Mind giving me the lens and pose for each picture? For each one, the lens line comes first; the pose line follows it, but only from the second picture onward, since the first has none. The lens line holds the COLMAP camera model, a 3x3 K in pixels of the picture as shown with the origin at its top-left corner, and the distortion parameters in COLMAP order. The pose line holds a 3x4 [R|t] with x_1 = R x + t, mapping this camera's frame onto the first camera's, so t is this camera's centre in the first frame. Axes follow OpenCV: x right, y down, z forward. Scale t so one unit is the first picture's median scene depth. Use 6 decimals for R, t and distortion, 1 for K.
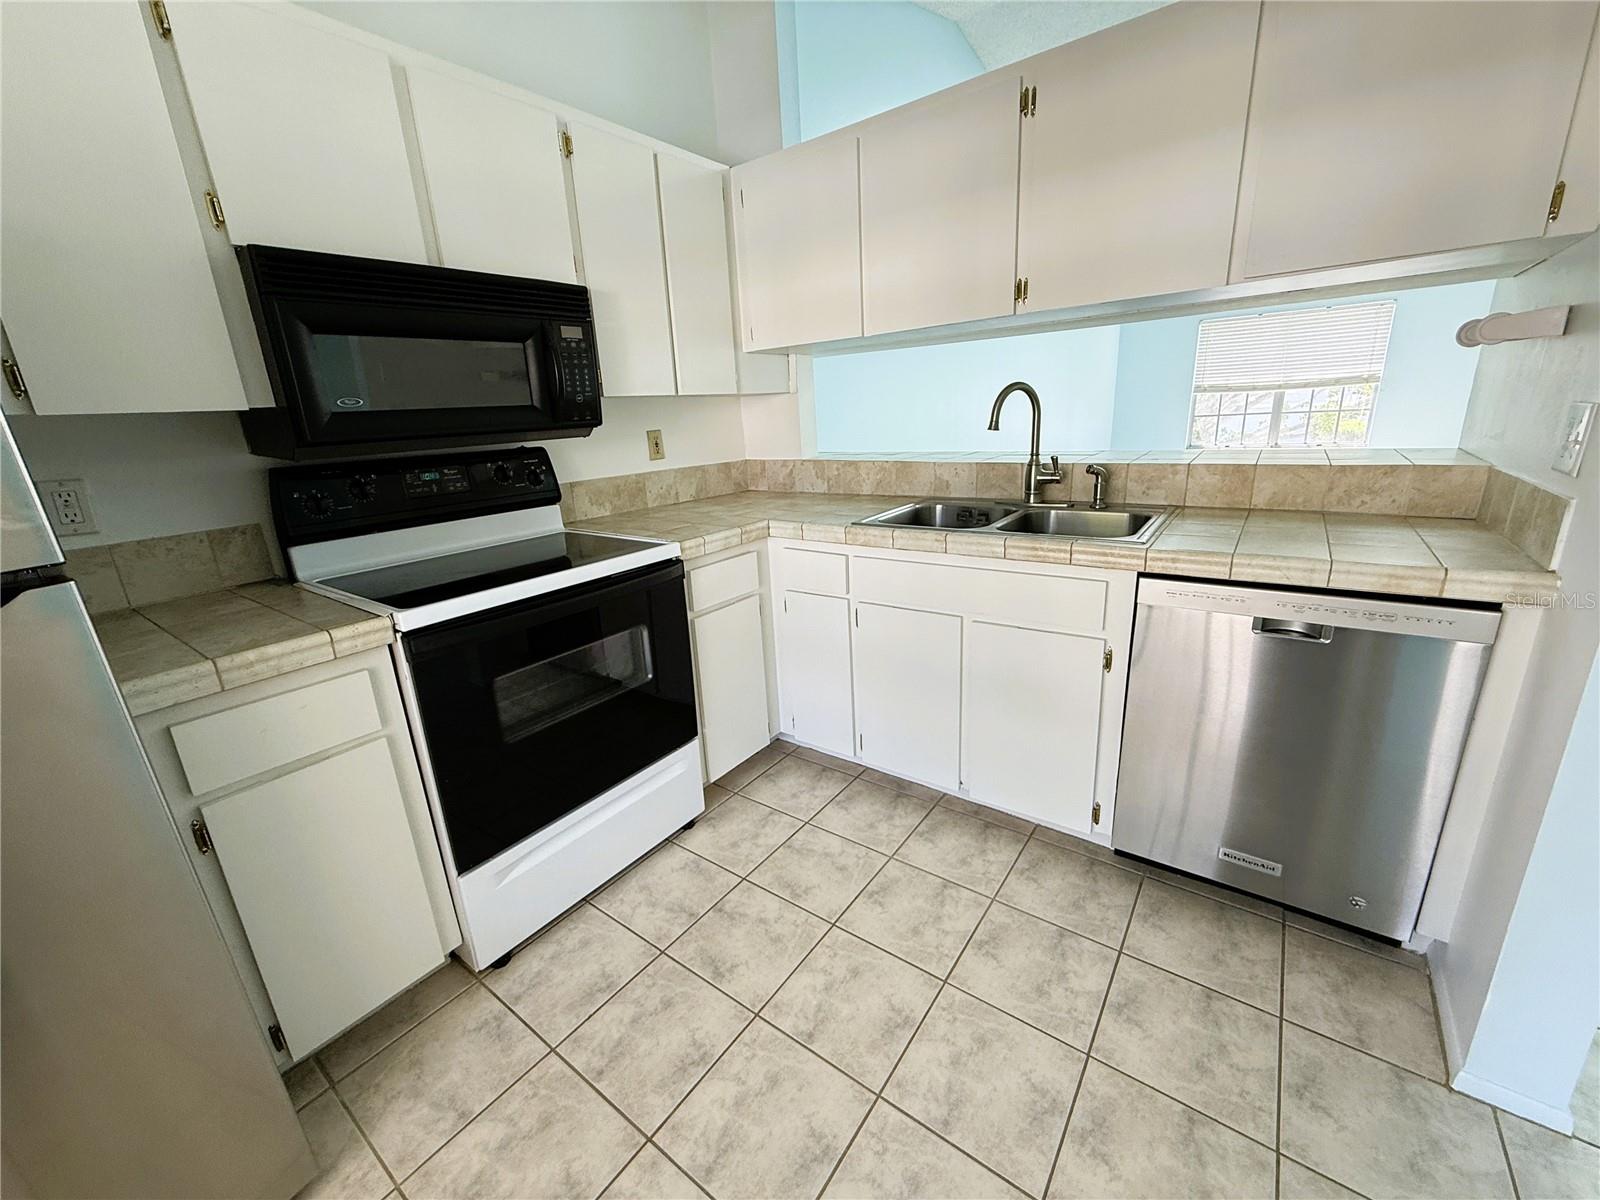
lens RADIAL K [[640.0, 0, 797.6], [0, 640.0, 600.1], [0, 0, 1]] dist [-0.000353, 0.000454]
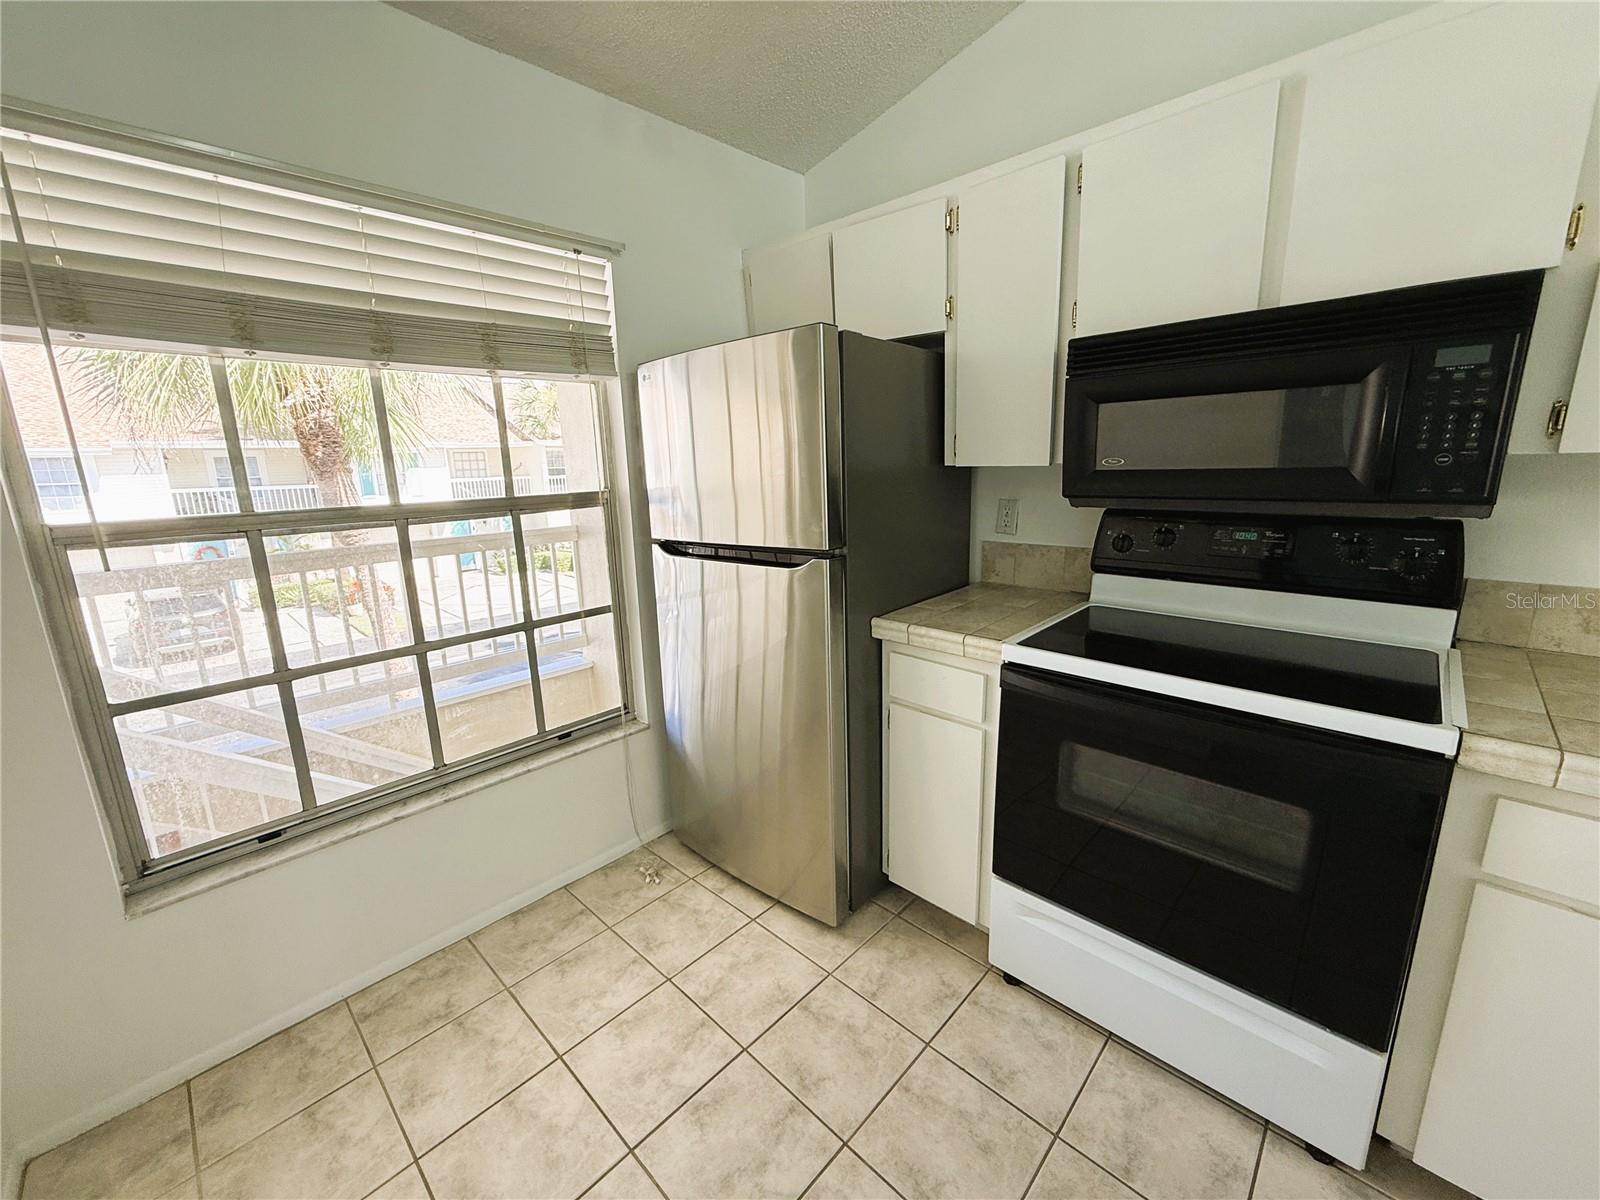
lens RADIAL K [[640.0, 0, 797.6], [0, 640.0, 600.1], [0, 0, 1]] dist [-0.000353, 0.000454]
pose [[-0.126511, 0.273011, -0.953656, 0.358683], [-0.249177, 0.921809, 0.296950, -0.207653], [0.960159, 0.275196, -0.048591, 0.441314]]
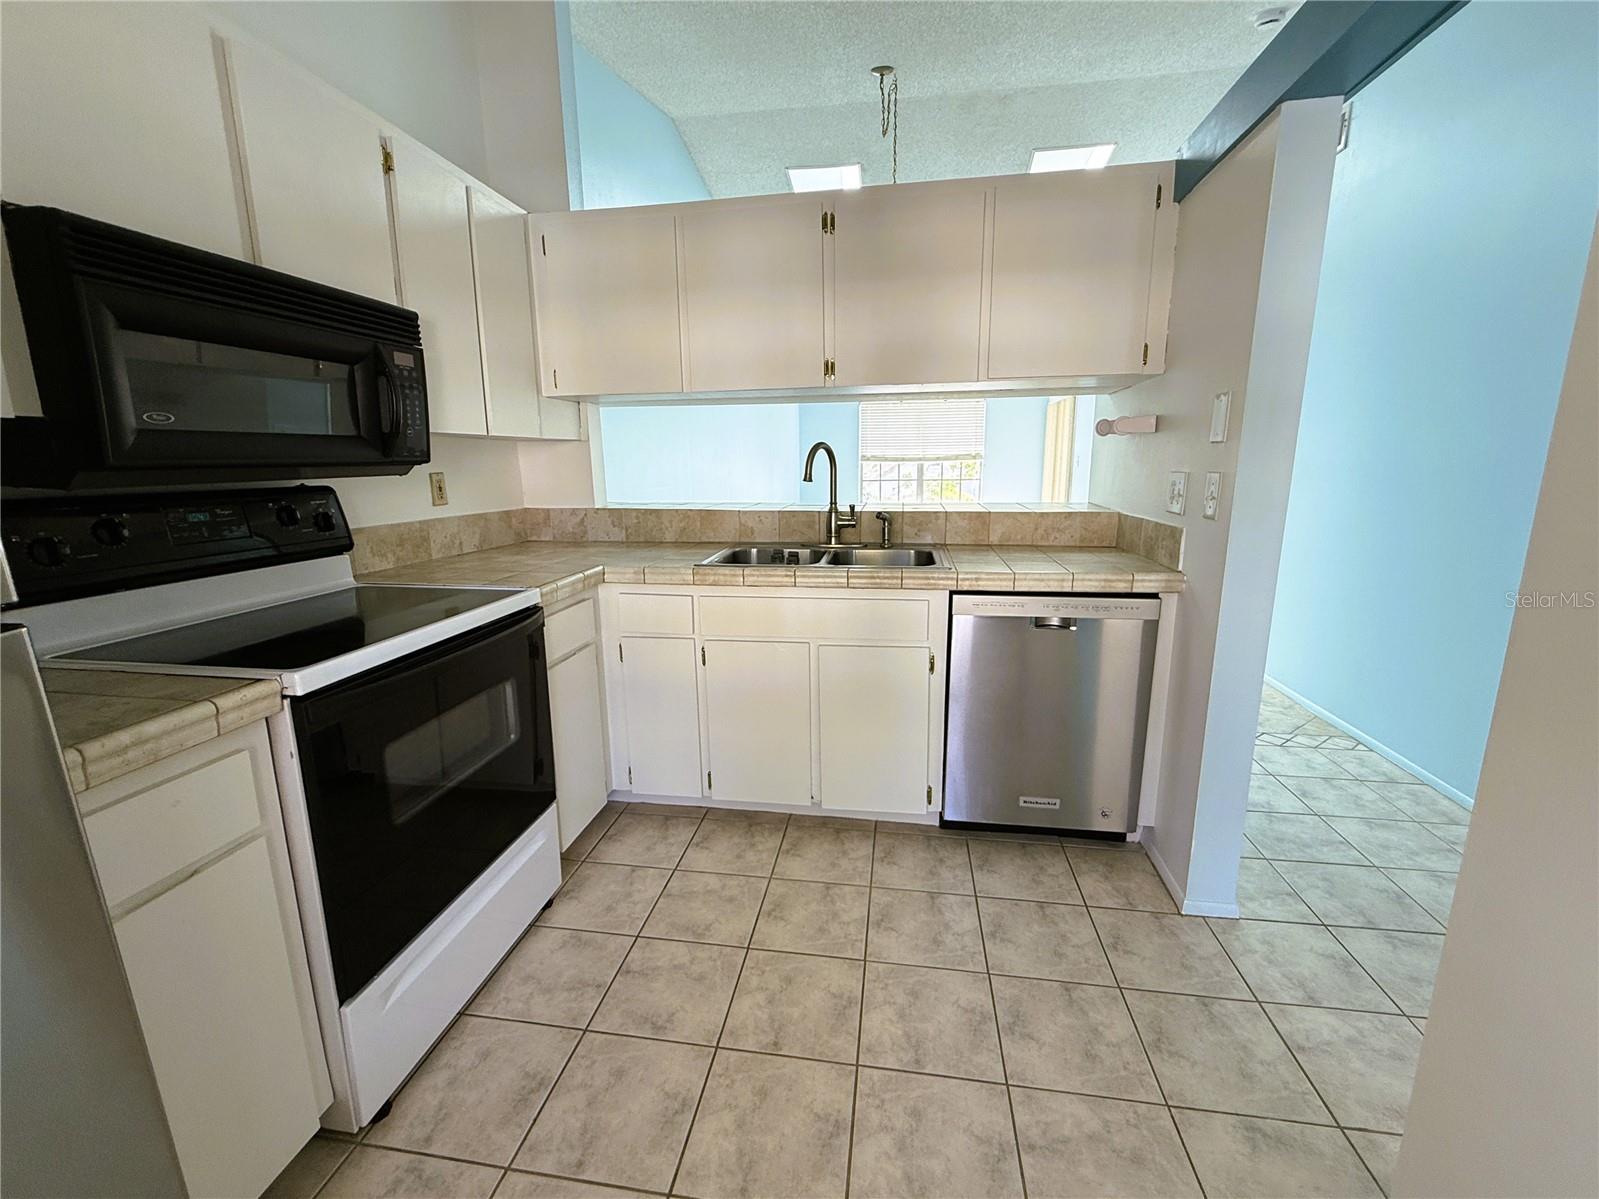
lens RADIAL K [[673.4, 0, 798.1], [0, 673.4, 598.9], [0, 0, 1]] dist [0.000236, -0.000090]
pose [[0.884108, -0.051689, 0.464415, -0.297363], [0.097368, 0.992426, -0.074904, 0.035408], [-0.457026, 0.111442, 0.882444, -0.042772]]
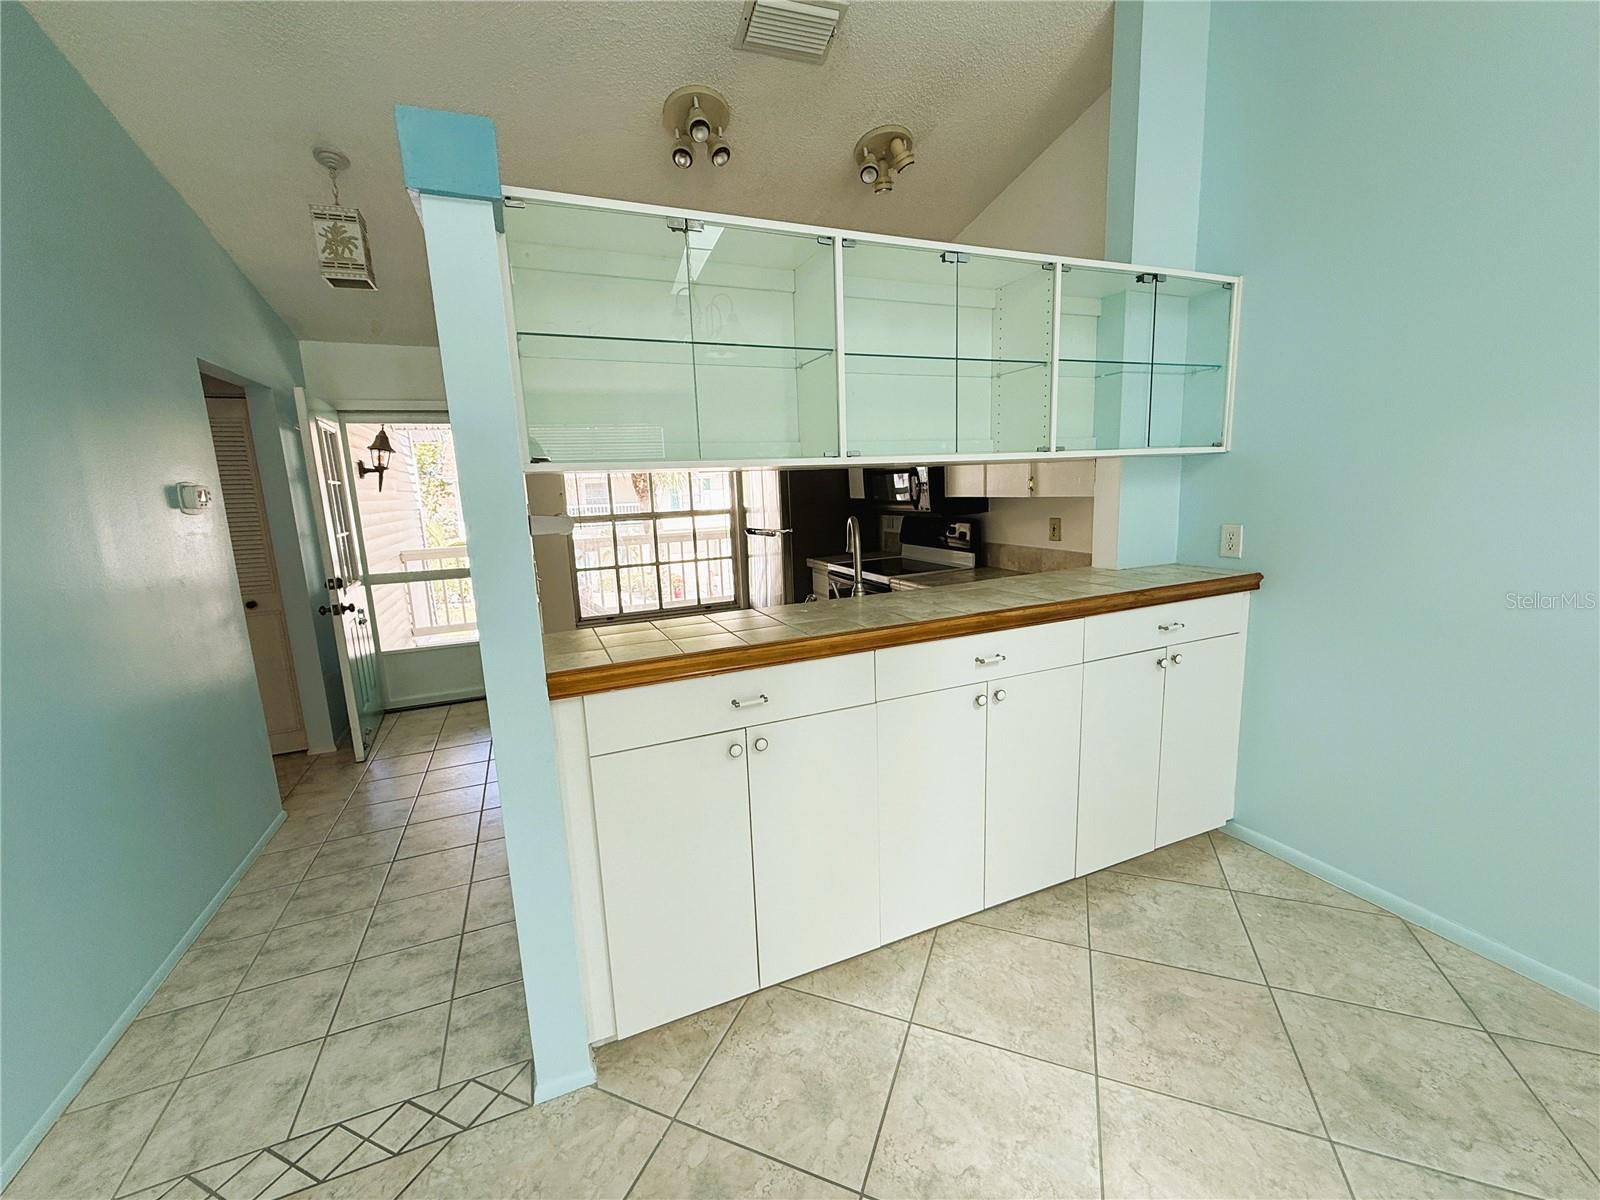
lens RADIAL K [[640.0, 0, 797.6], [0, 640.0, 600.1], [0, 0, 1]] dist [-0.000353, 0.000454]
pose [[-0.505956, 0.226099, -0.832399, 1.493771], [-0.179028, 0.916492, 0.357759, -0.635538], [0.843776, 0.330033, -0.423226, 1.540926]]
